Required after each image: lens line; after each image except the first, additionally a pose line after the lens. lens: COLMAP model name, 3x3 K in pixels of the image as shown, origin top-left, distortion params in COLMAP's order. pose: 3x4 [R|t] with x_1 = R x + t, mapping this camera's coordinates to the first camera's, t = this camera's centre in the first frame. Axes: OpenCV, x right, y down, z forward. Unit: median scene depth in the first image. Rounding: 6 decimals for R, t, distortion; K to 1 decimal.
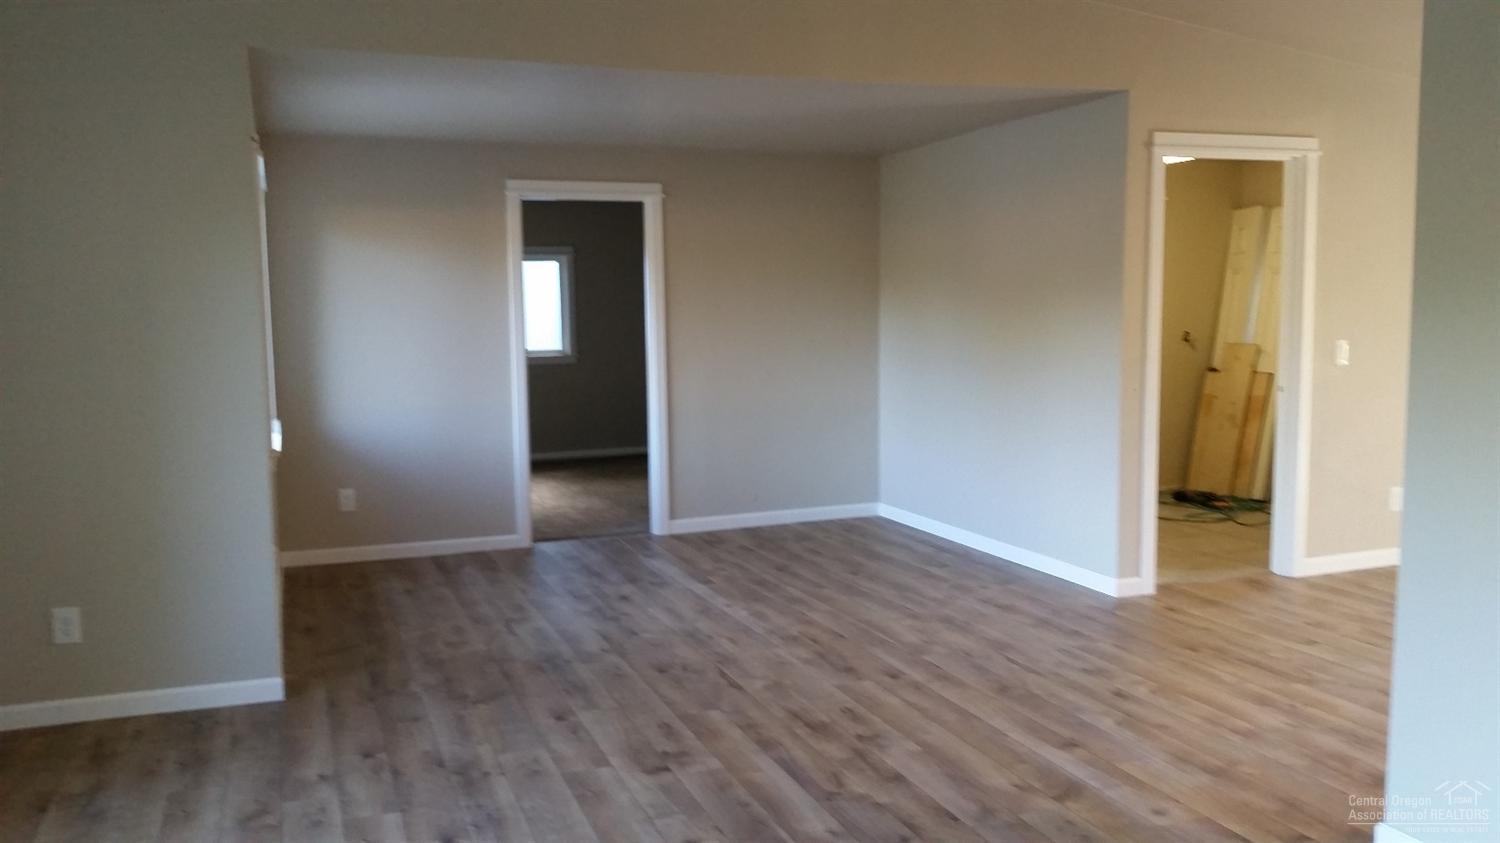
lens RADIAL K [[1234.4, 0, 750.0], [0, 1234.4, 421.5], [0, 0, 1]] dist [0.104143, -0.200169]
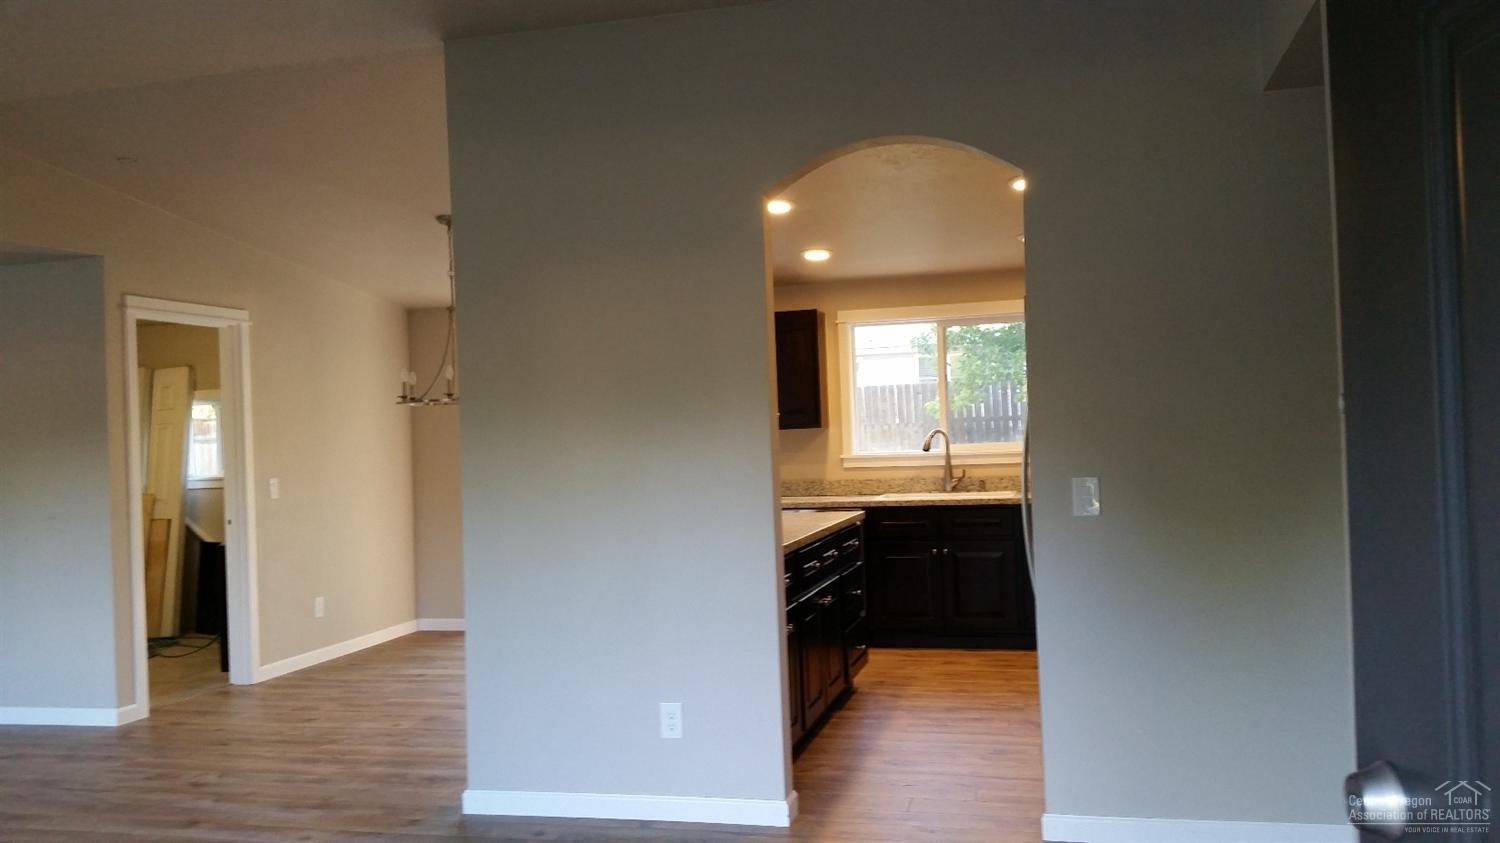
lens RADIAL K [[1234.4, 0, 750.0], [0, 1234.4, 421.5], [0, 0, 1]] dist [0.104143, -0.200169]
pose [[0.593300, -0.004541, 0.804969, -0.294781], [0.114359, 0.990317, -0.078702, 0.037535], [-0.796817, 0.138749, 0.588074, -0.100549]]
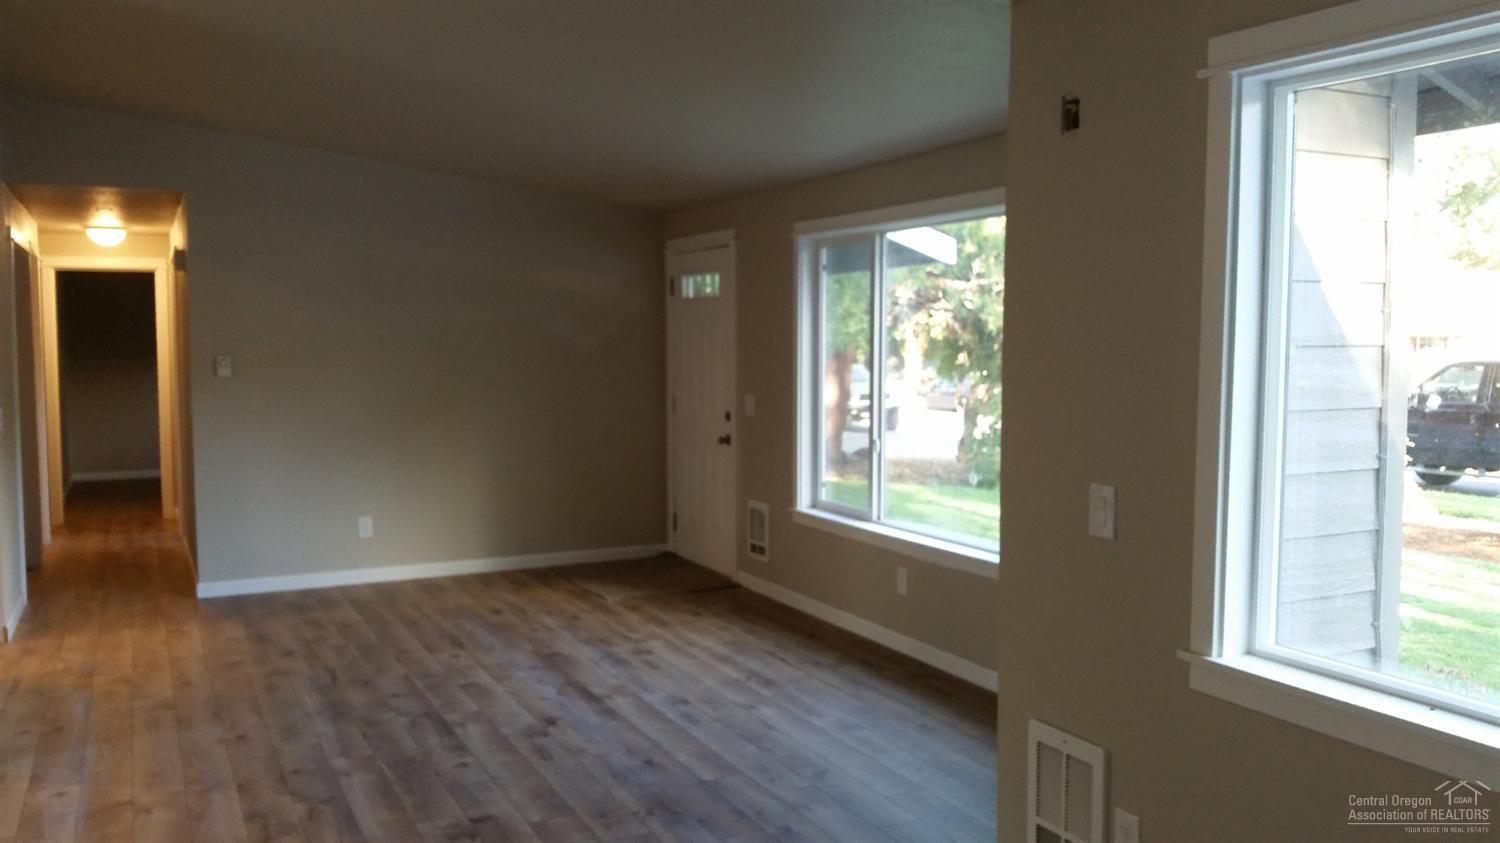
lens RADIAL K [[1292.7, 0, 748.9], [0, 1292.7, 445.0], [0, 0, 1]] dist [-0.009770, -0.002691]
pose [[-0.995740, 0.027935, -0.087868, -0.165830], [0.010677, 0.981522, 0.191053, -0.175898], [0.091582, 0.189301, -0.977639, 1.596149]]
